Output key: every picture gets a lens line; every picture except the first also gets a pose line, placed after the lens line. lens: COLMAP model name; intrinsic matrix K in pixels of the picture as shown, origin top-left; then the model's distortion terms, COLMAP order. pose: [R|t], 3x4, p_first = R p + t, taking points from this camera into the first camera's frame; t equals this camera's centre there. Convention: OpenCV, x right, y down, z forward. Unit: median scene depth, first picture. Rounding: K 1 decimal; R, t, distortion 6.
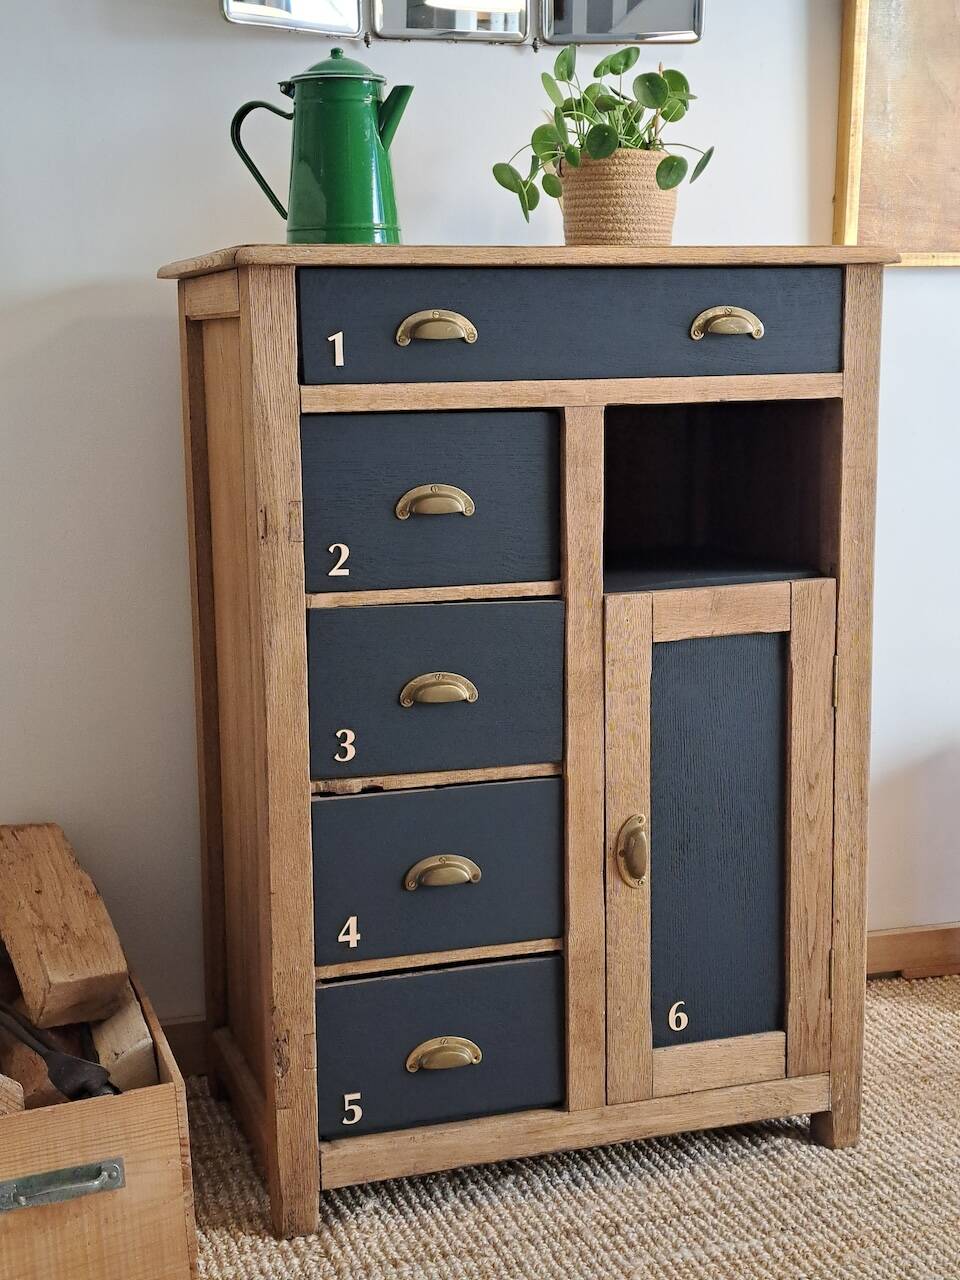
lens RADIAL K [[1841.6, 0, 496.7], [0, 1841.6, 655.7], [0, 0, 1]] dist [0.135594, 0.000000]
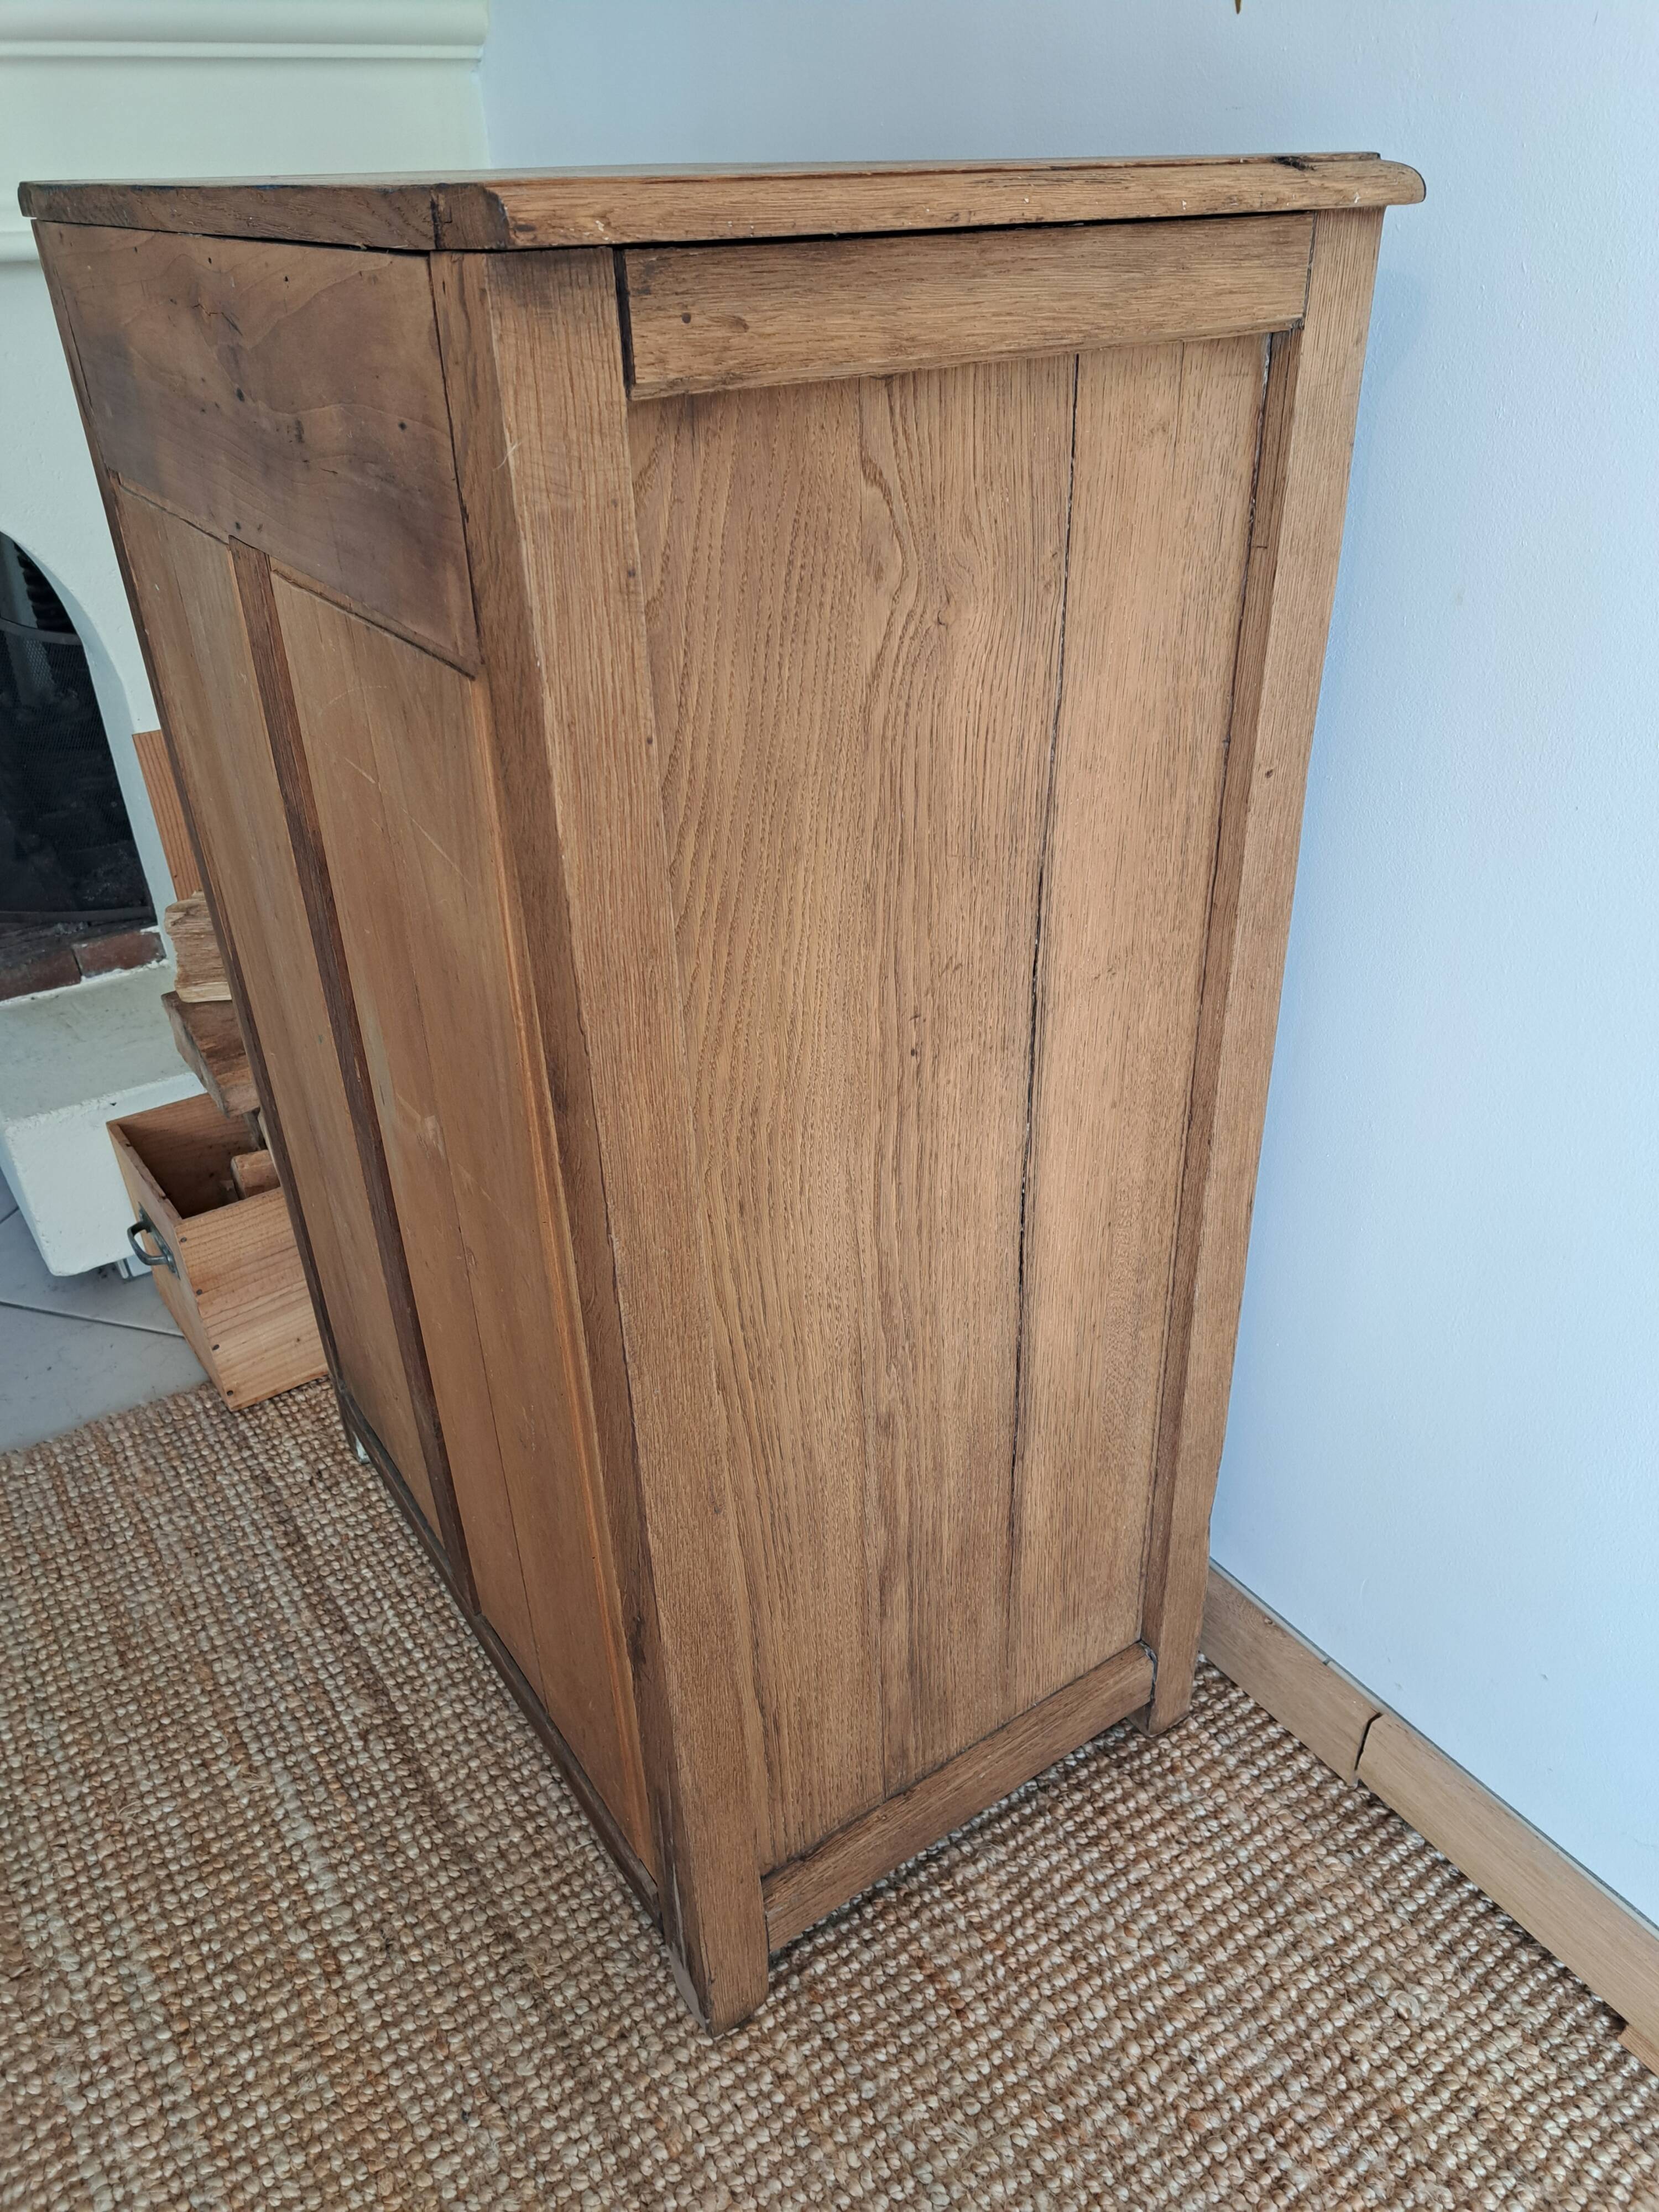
lens RADIAL K [[1603.1, 0, 815.3], [0, 1603.1, 1122.7], [0, 0, 1]] dist [0.051899, -0.023175]
pose [[0.267192, 0.507041, -0.819462, 0.505114], [-0.114463, 0.861058, 0.495457, -0.232648], [0.956821, -0.038584, 0.288105, 0.985139]]
